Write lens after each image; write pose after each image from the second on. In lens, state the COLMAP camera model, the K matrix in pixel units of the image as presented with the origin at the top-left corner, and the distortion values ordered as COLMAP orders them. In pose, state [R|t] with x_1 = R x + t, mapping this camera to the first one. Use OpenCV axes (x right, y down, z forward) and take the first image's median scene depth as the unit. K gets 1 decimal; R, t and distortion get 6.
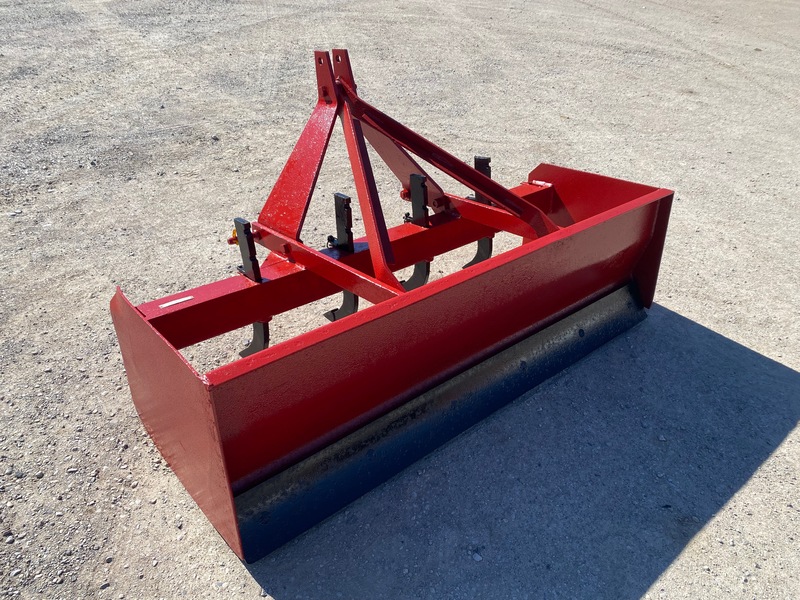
lens RADIAL K [[608.5, 0, 396.2], [0, 608.5, 301.7], [0, 0, 1]] dist [0.008667, -0.004438]
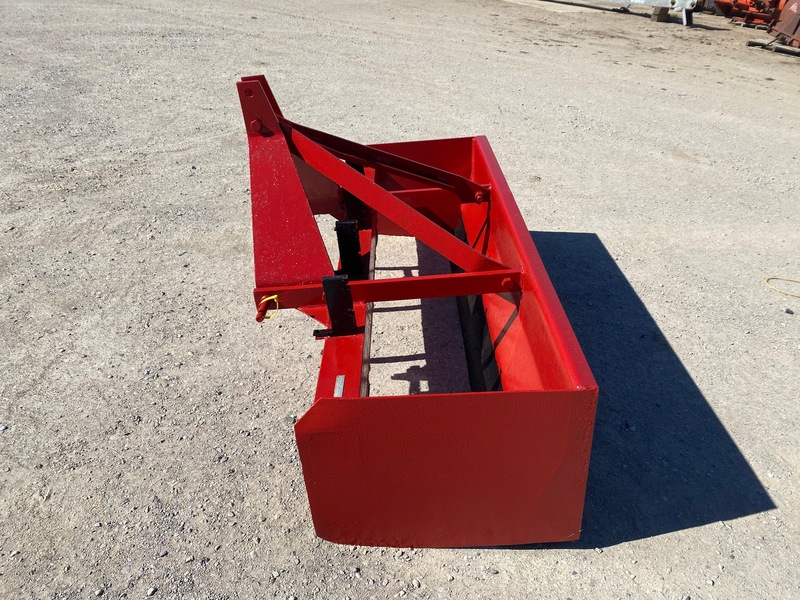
lens RADIAL K [[608.5, 0, 396.2], [0, 608.5, 301.7], [0, 0, 1]] dist [0.008667, -0.004438]
pose [[0.646548, -0.422613, 0.635118, -0.727414], [0.400956, 0.896520, 0.188380, -0.217906], [-0.649007, 0.132858, 0.749092, 0.254293]]
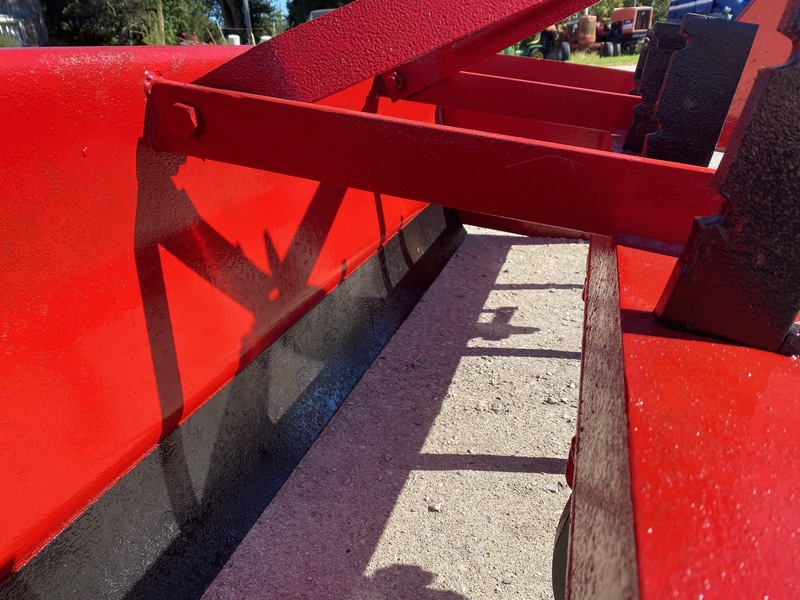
lens RADIAL K [[608.5, 0, 396.2], [0, 608.5, 301.7], [0, 0, 1]] dist [0.008667, -0.004438]
pose [[-0.846402, 0.151330, -0.510591, 0.368429], [-0.328400, 0.606458, 0.724128, -0.320932], [0.419234, 0.780582, -0.463611, 1.326041]]
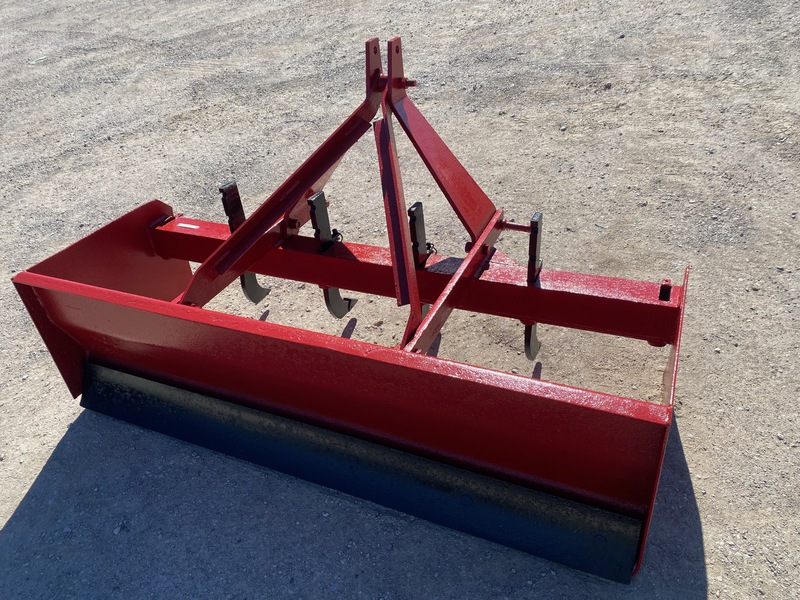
lens RADIAL K [[608.5, 0, 396.2], [0, 608.5, 301.7], [0, 0, 1]] dist [0.008667, -0.004438]
pose [[0.413165, 0.486213, -0.769994, 0.823202], [-0.336849, 0.867164, 0.366824, -0.442796], [0.846066, 0.107813, 0.522062, 0.642078]]
